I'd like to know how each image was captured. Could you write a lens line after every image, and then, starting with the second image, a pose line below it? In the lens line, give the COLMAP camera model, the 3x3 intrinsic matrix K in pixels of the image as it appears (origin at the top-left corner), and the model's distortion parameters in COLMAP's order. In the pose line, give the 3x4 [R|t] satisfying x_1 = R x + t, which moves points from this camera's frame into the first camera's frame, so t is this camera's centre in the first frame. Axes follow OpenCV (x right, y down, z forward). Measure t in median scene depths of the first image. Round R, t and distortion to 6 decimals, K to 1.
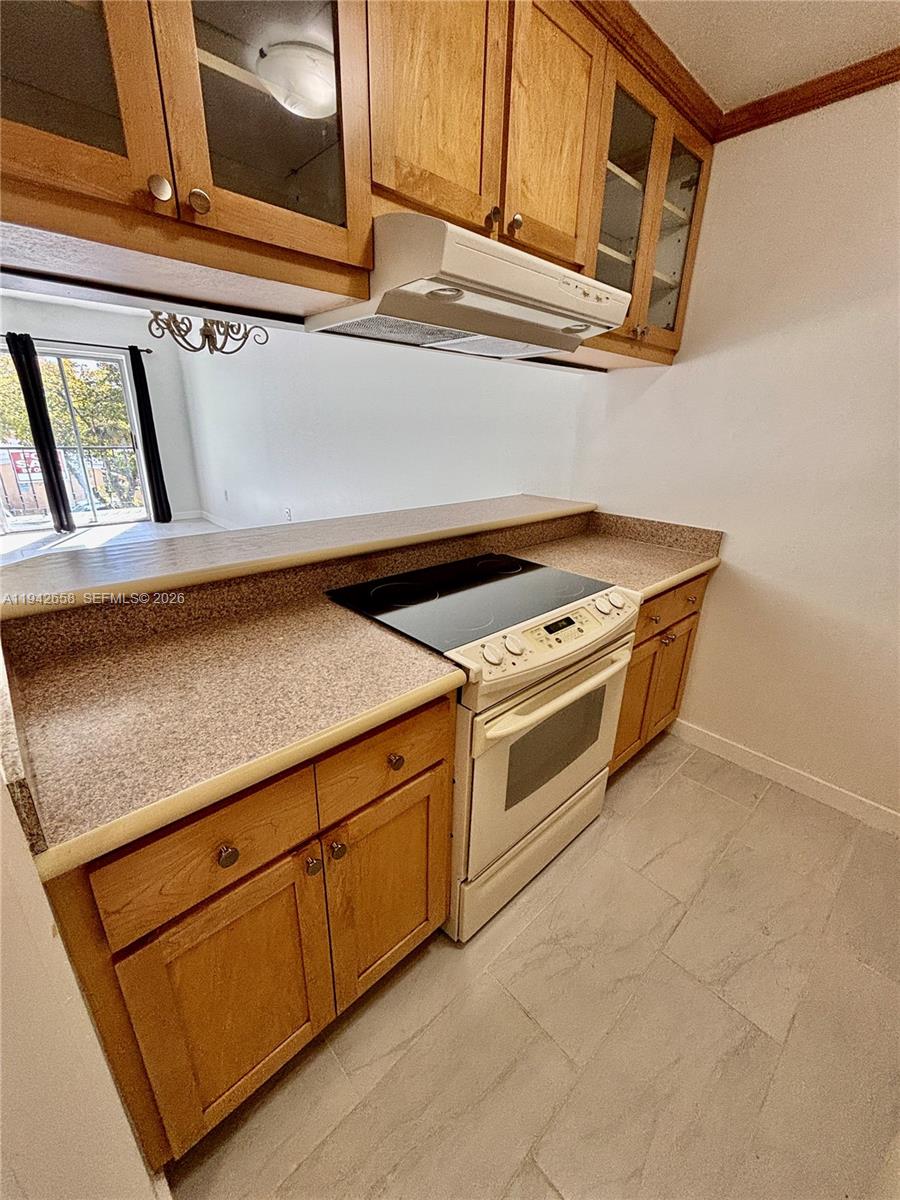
lens RADIAL K [[483.3, 0, 456.6], [0, 483.3, 600.1], [0, 0, 1]] dist [0.005974, -0.000445]
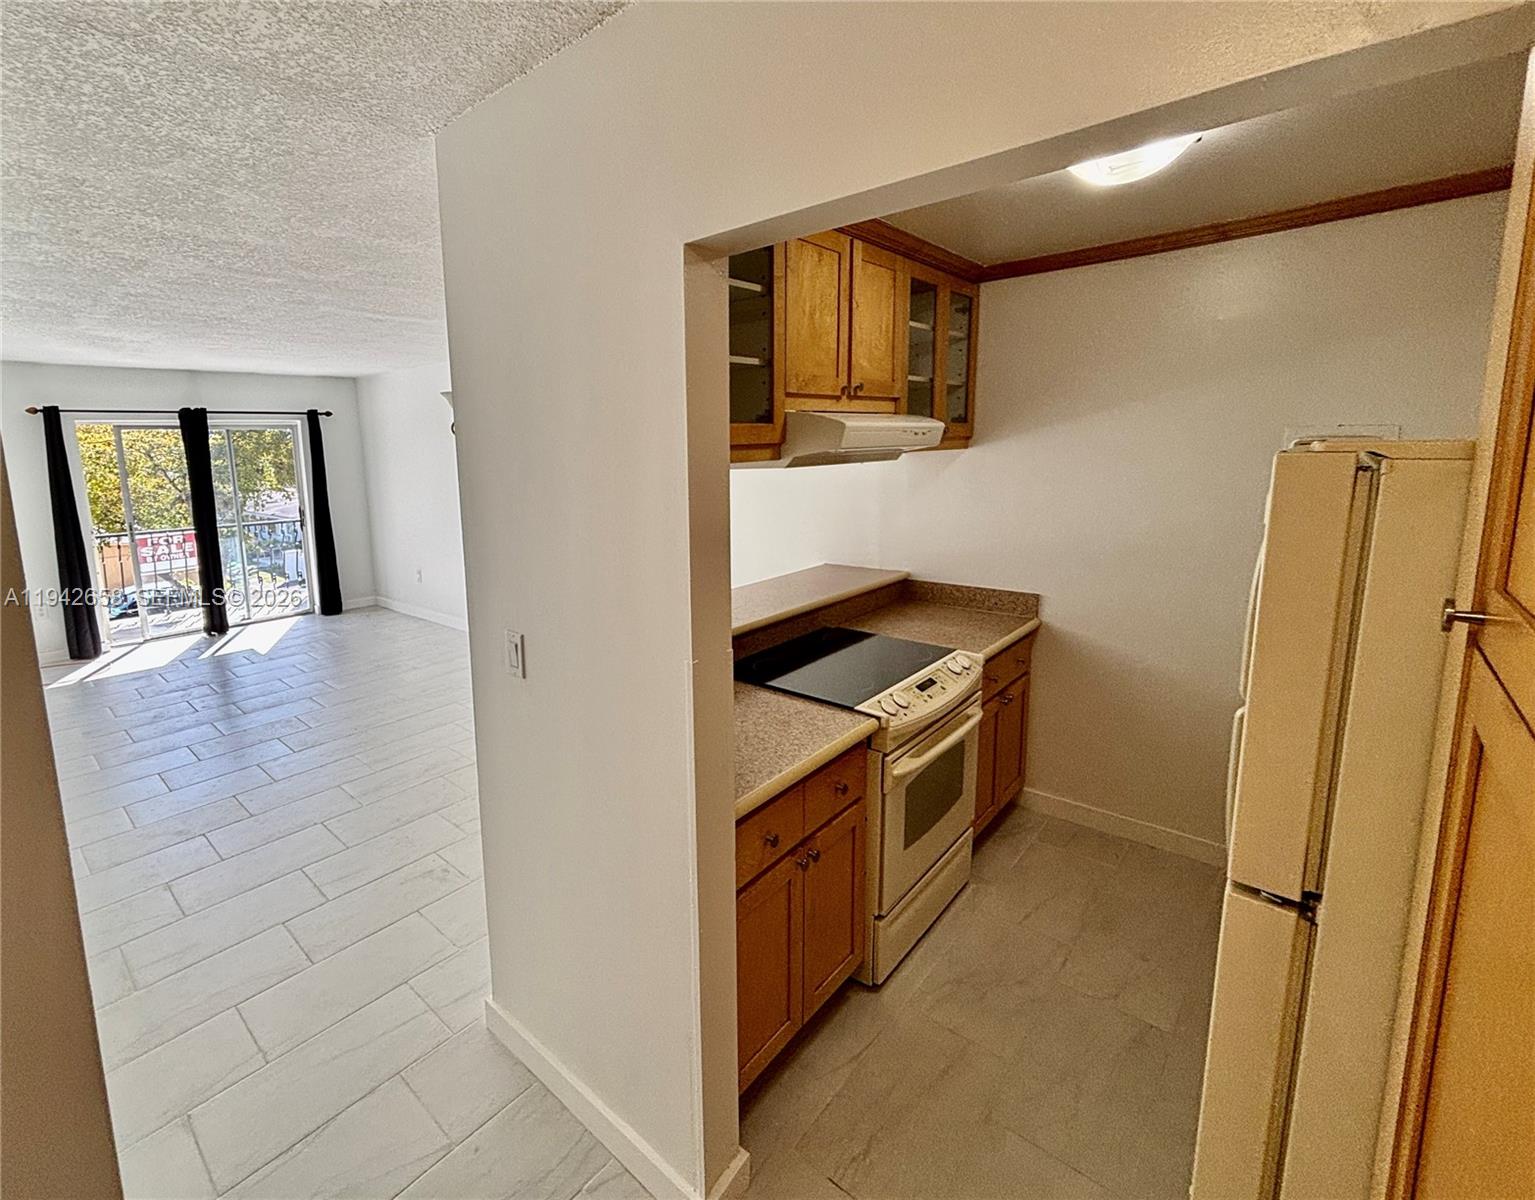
lens RADIAL K [[705.0, 0, 663.2], [0, 705.0, 551.2], [0, 0, 1]] dist [0.008283, -0.001912]
pose [[0.997598, -0.058712, 0.036749, -0.407086], [0.064951, 0.977263, -0.201837, 0.032912], [-0.024063, 0.203740, 0.978729, -0.646382]]
